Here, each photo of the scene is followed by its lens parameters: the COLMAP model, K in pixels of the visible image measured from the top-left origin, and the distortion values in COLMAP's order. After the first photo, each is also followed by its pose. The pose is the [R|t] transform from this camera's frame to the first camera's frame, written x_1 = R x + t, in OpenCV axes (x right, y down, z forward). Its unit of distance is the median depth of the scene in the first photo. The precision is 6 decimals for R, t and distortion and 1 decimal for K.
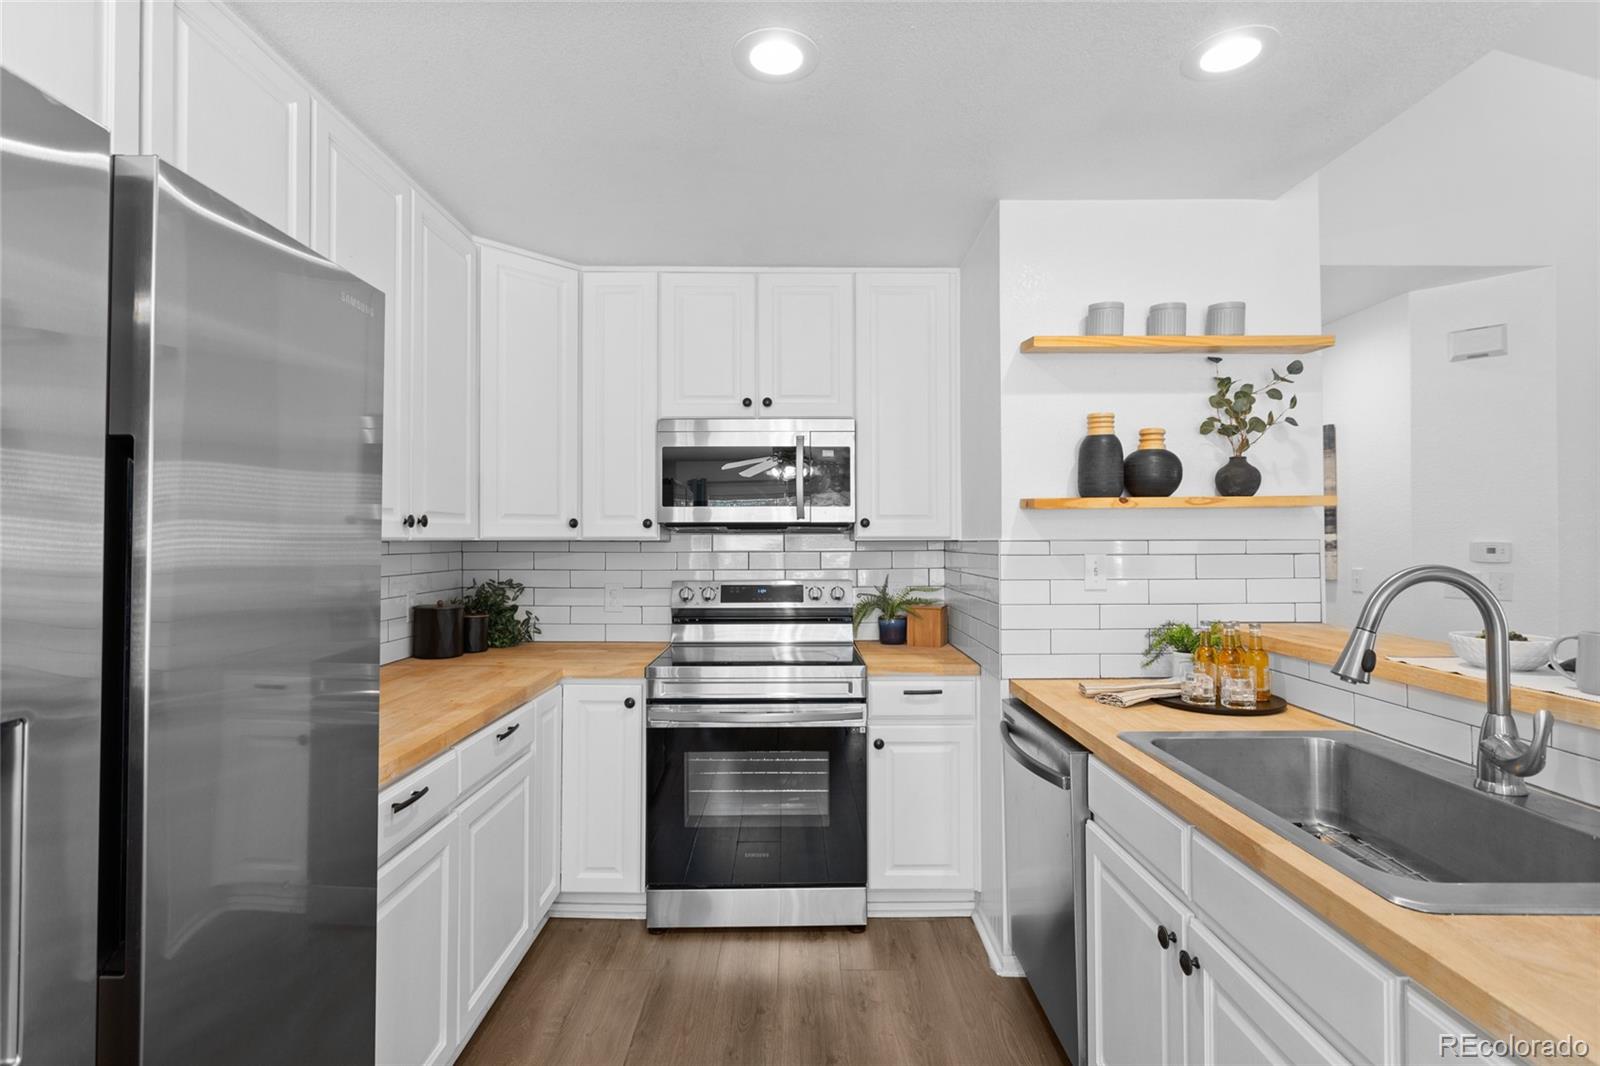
lens RADIAL K [[766.6, 0, 791.3], [0, 766.6, 529.6], [0, 0, 1]] dist [-0.019081, 0.011237]
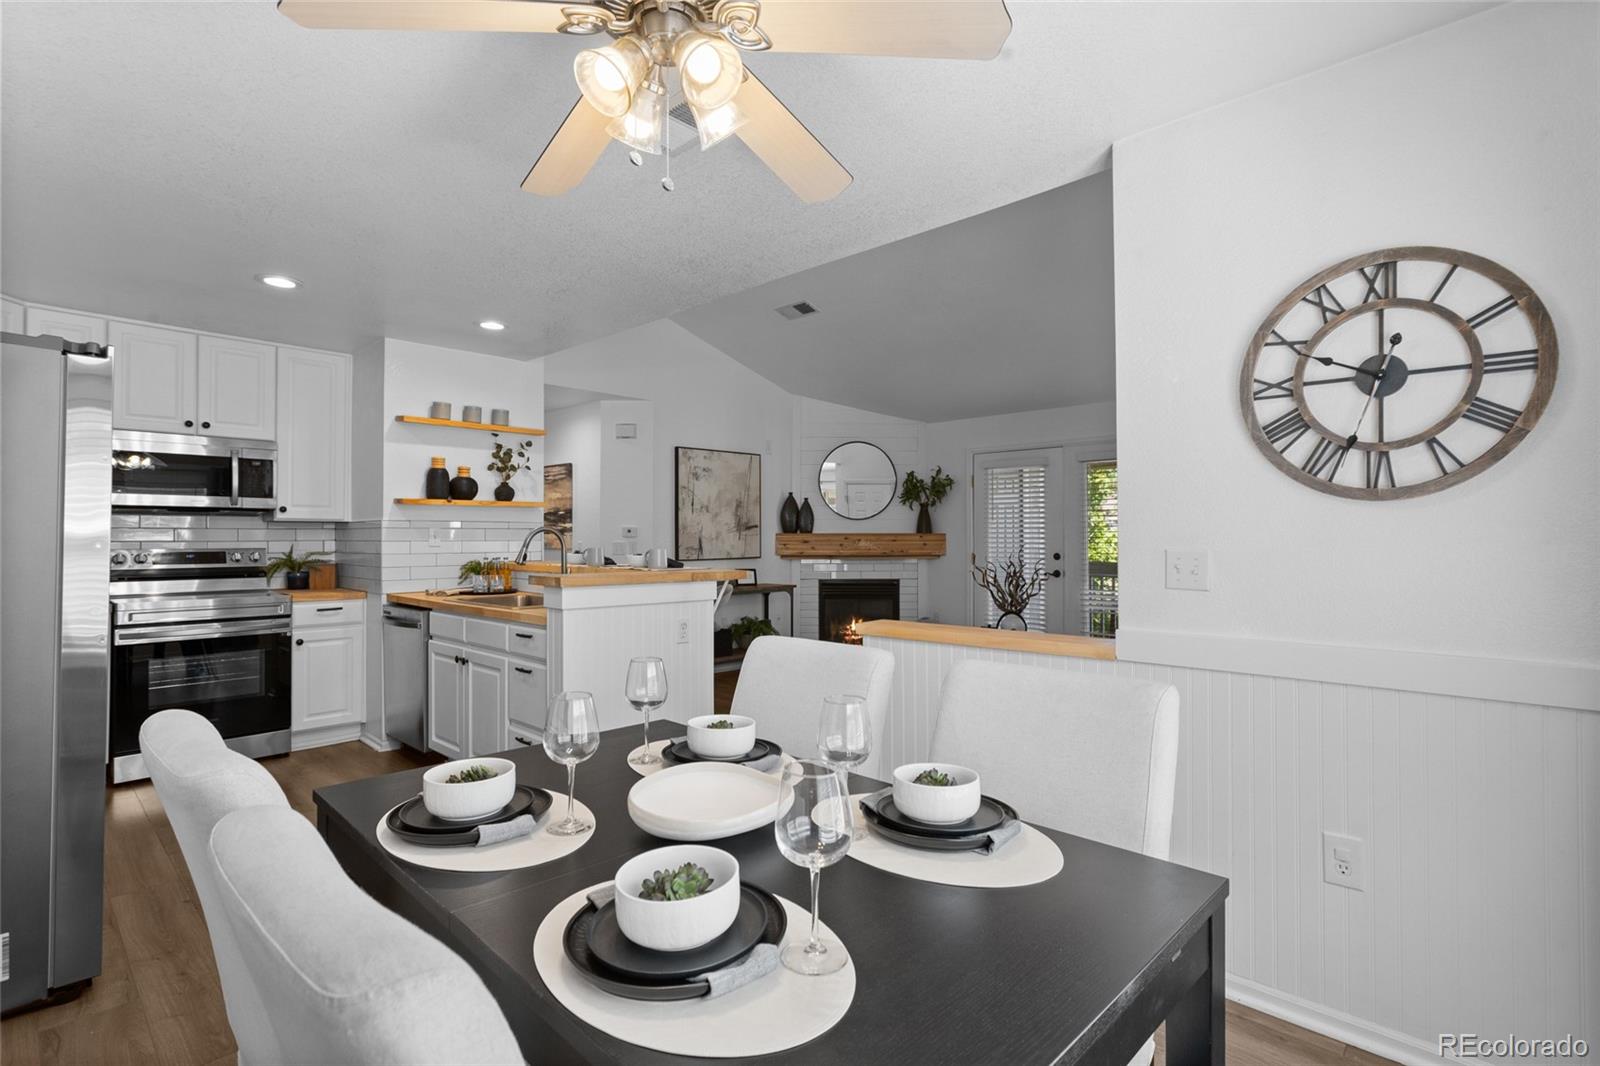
lens RADIAL K [[766.6, 0, 795.2], [0, 766.6, 528.4], [0, 0, 1]] dist [-0.019081, 0.011237]
pose [[0.686557, 0.010847, 0.726995, -0.383945], [-0.010755, 0.999931, -0.004762, 0.031774], [-0.726997, -0.004549, 0.686626, -0.998618]]
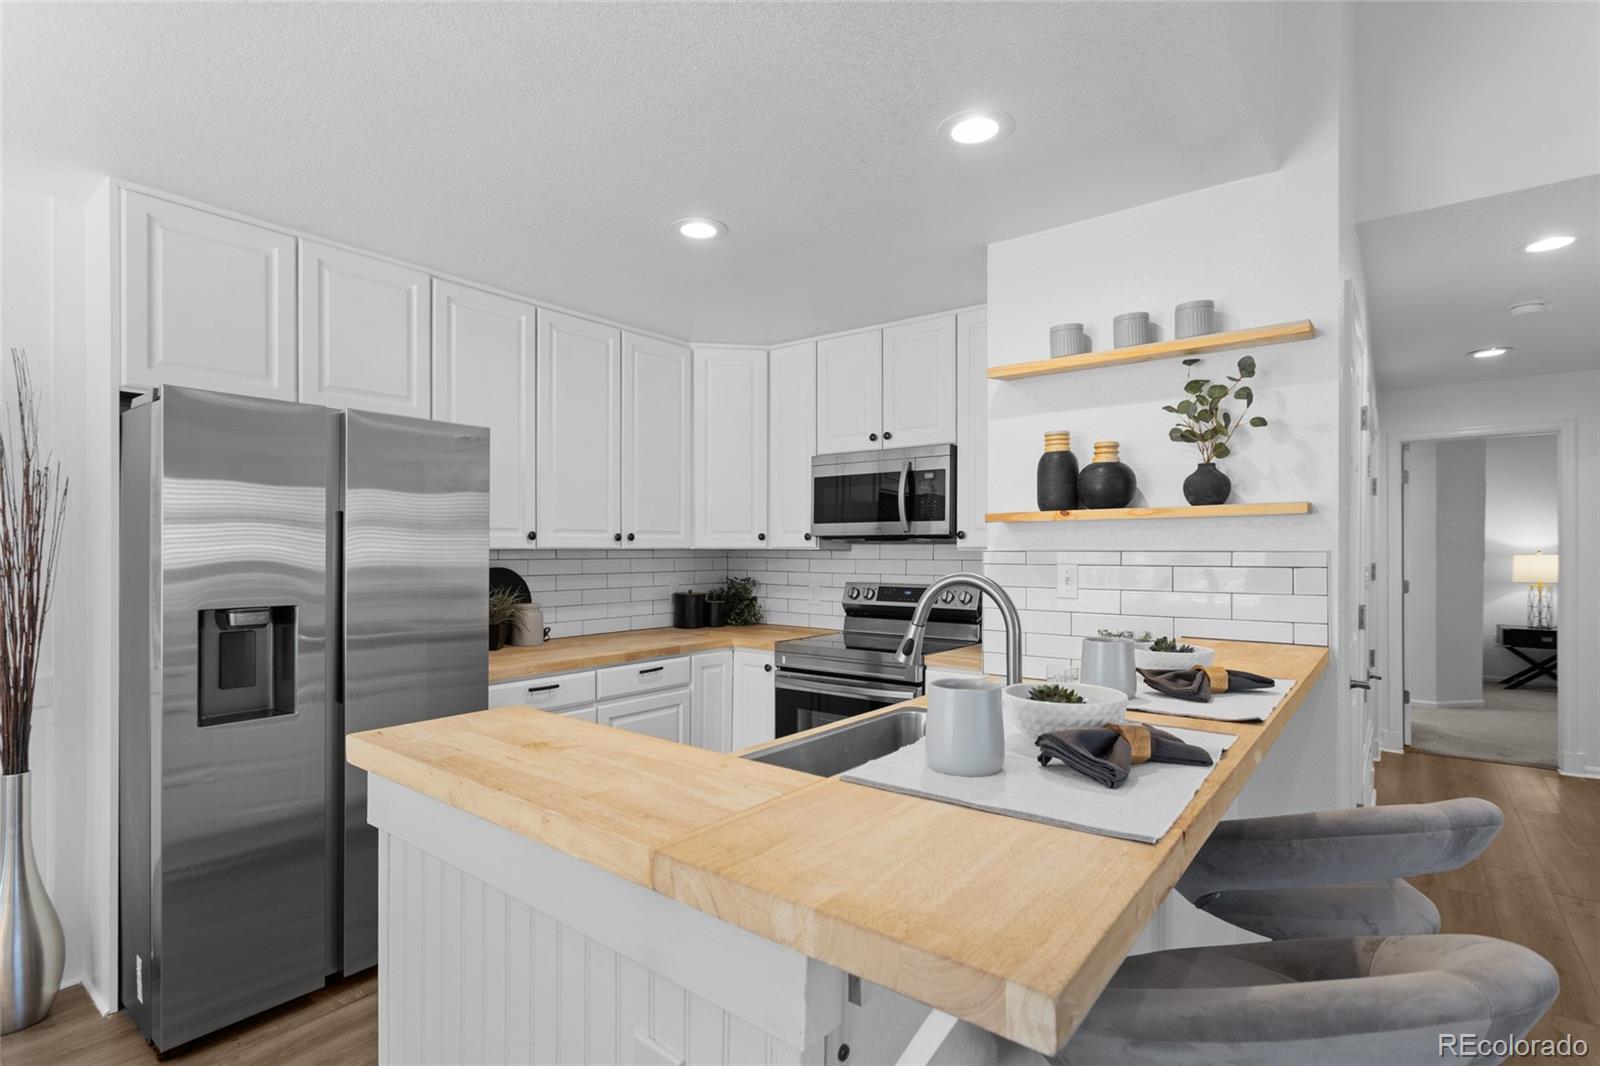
lens RADIAL K [[766.6, 0, 792.9], [0, 766.6, 560.4], [0, 0, 1]] dist [-0.019081, 0.011237]
pose [[0.786955, 0.012232, -0.616889, 0.736459], [0.005807, 0.999612, 0.027228, -0.004289], [0.616983, -0.025010, 0.786579, -0.058075]]
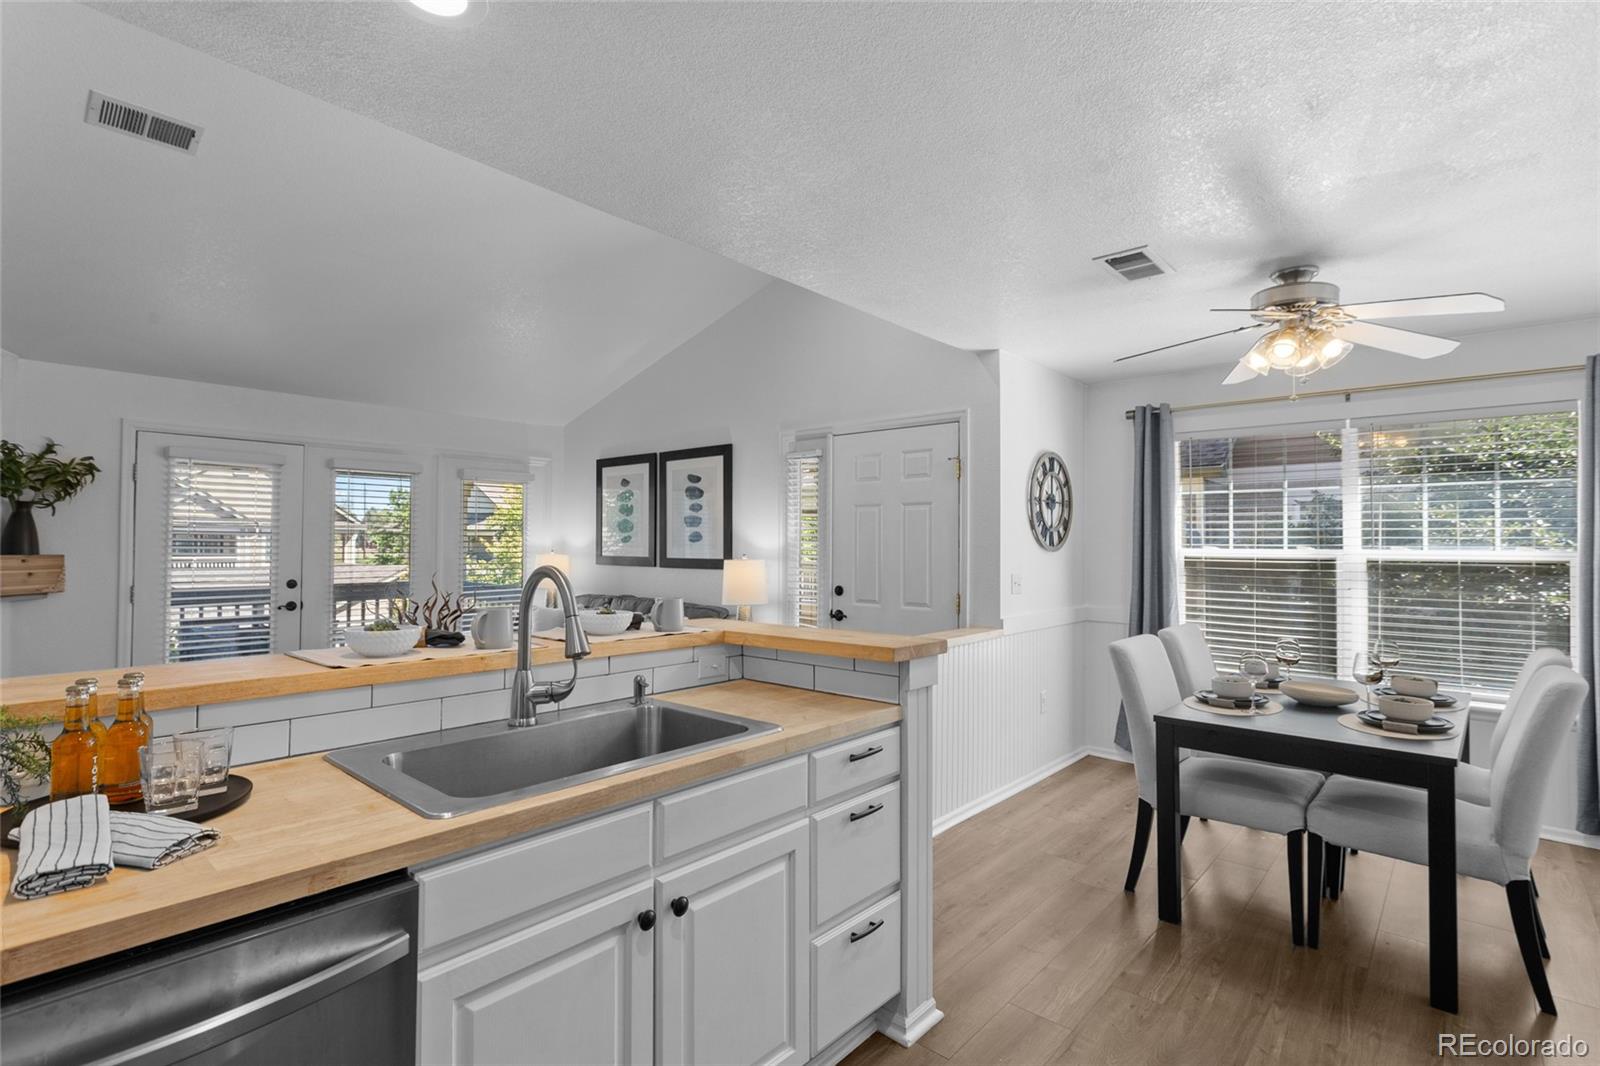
lens RADIAL K [[766.6, 0, 792.7], [0, 766.6, 530.8], [0, 0, 1]] dist [-0.019081, 0.011237]
pose [[-0.750989, 0.012333, 0.660200, -0.210240], [-0.012251, 0.999393, -0.032605, 0.011816], [-0.660201, -0.032574, -0.750382, 0.938877]]
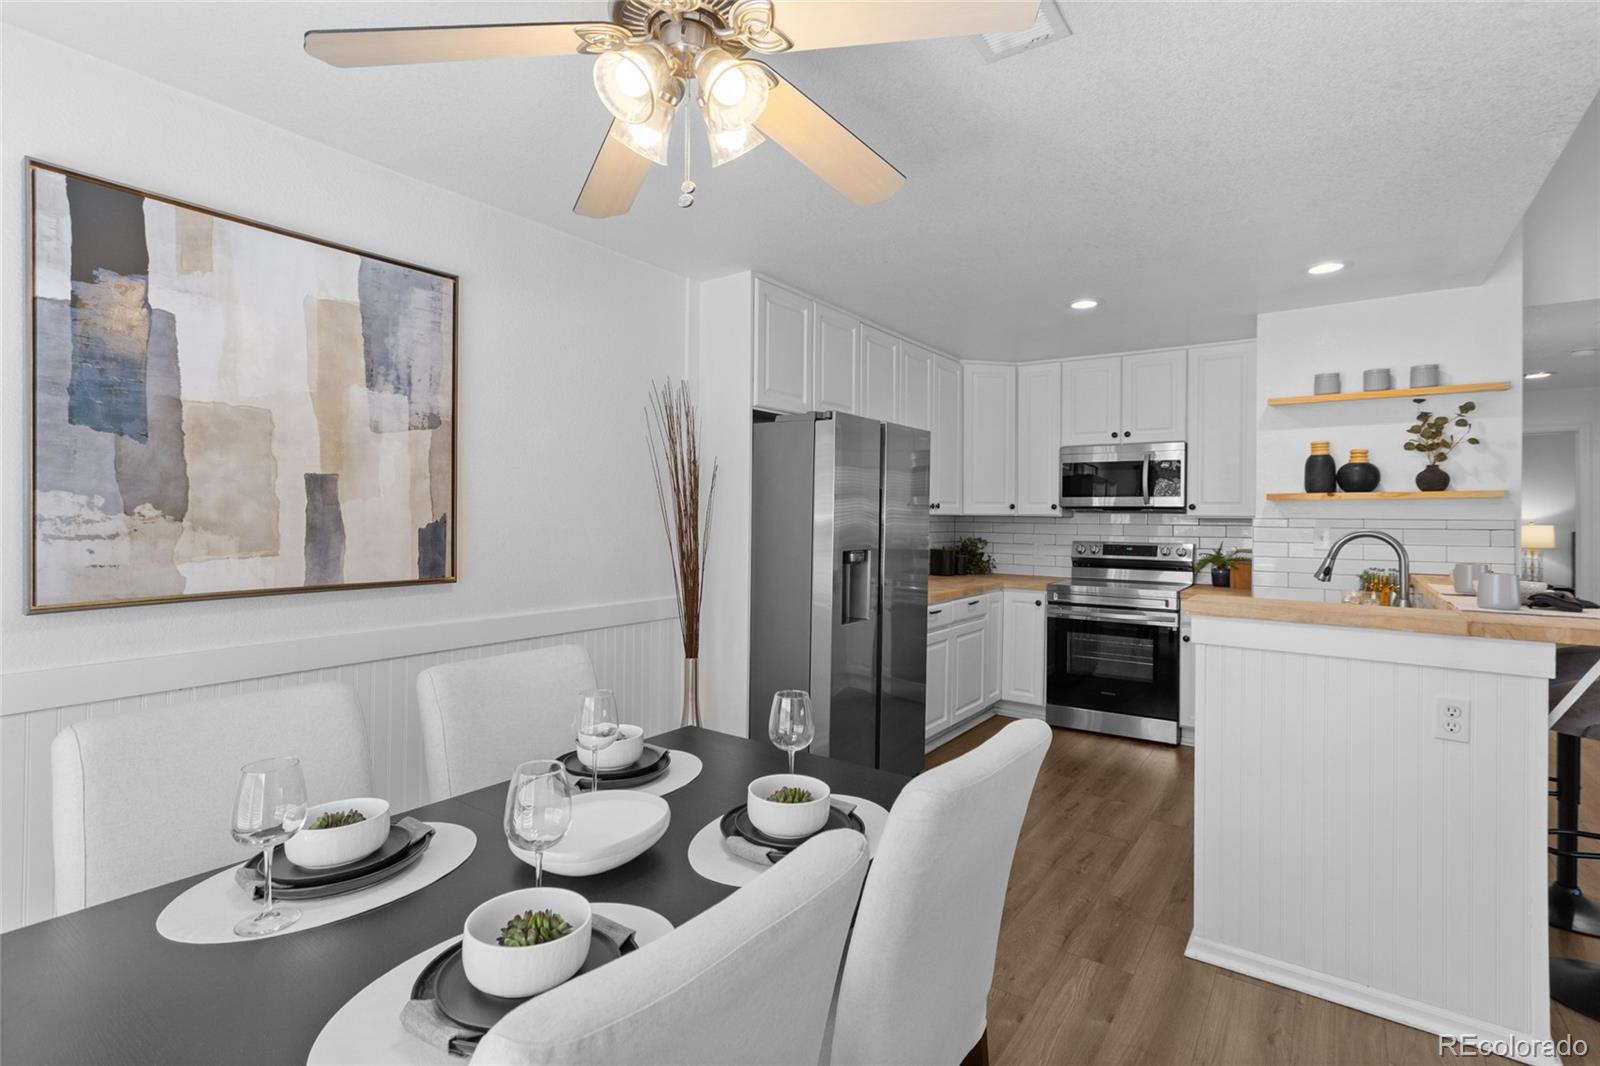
lens RADIAL K [[756.4, 0, 798.7], [0, 756.4, 521.9], [0, 0, 1]] dist [0.003890, 0.004478]
pose [[0.817666, 0.014580, -0.575508, 0.409507], [-0.003504, 0.999787, 0.020350, -0.008450], [0.575682, -0.014623, 0.817543, -0.932527]]
